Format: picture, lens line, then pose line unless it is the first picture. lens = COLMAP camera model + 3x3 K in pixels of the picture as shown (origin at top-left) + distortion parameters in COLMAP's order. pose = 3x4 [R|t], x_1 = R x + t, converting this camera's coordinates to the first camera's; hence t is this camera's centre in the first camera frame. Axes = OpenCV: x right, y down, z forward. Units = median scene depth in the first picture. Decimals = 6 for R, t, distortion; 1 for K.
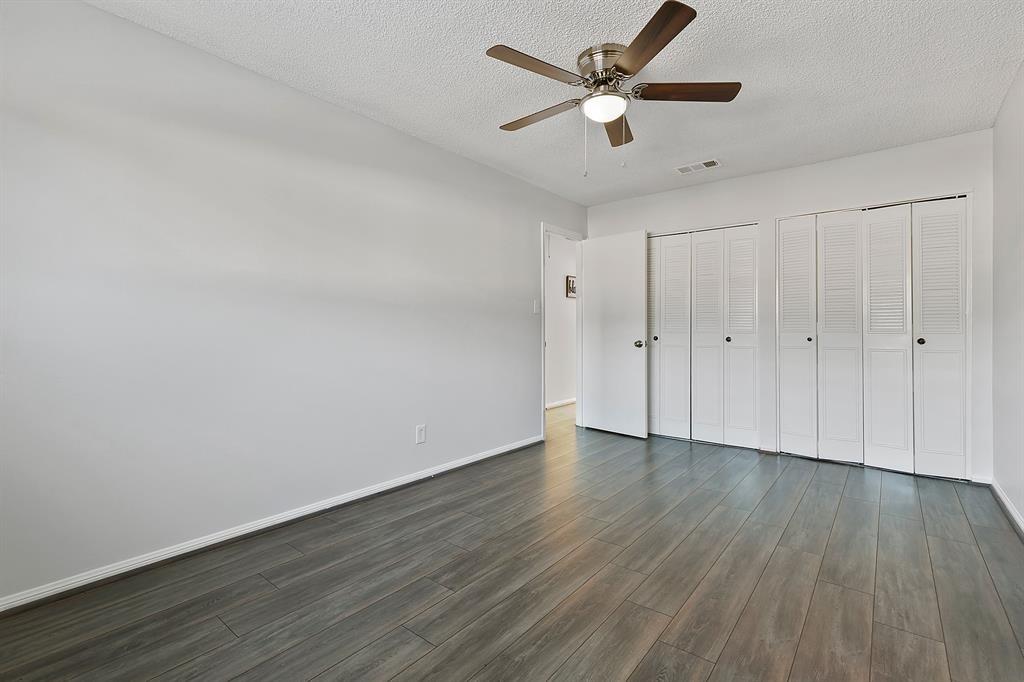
lens RADIAL K [[466.2, 0, 521.5], [0, 466.2, 327.3], [0, 0, 1]] dist [0.011421, -0.000295]
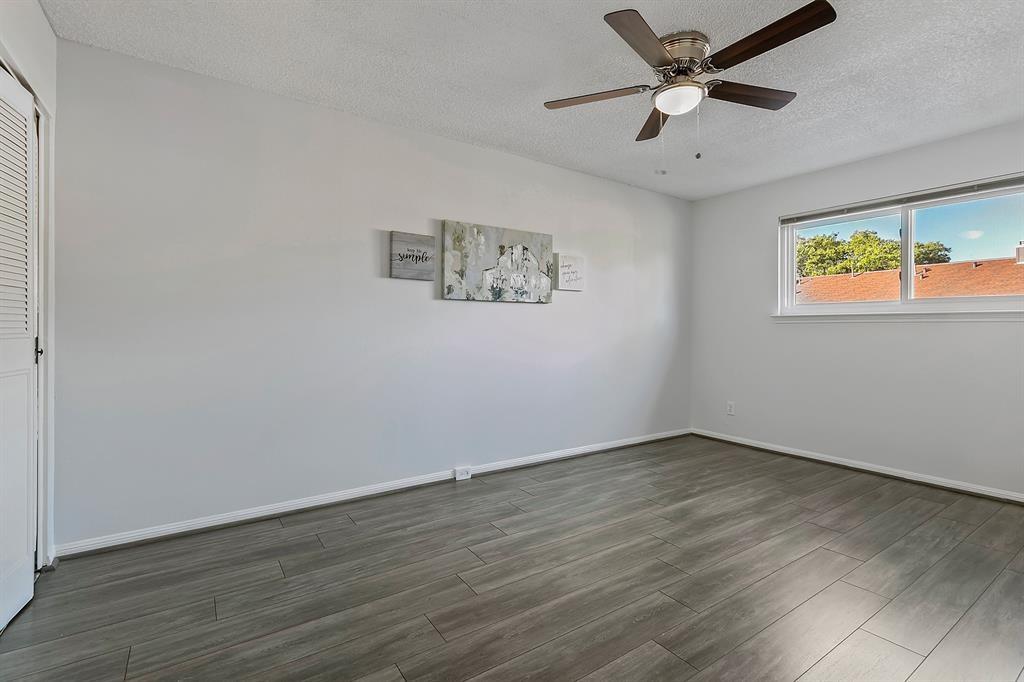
lens RADIAL K [[466.2, 0, 521.5], [0, 466.2, 327.3], [0, 0, 1]] dist [0.011421, -0.000295]
pose [[-0.953845, -0.001451, 0.300296, 0.266381], [-0.003956, 0.999962, -0.007734, 0.000319], [-0.300273, -0.008565, -0.953815, 2.697549]]
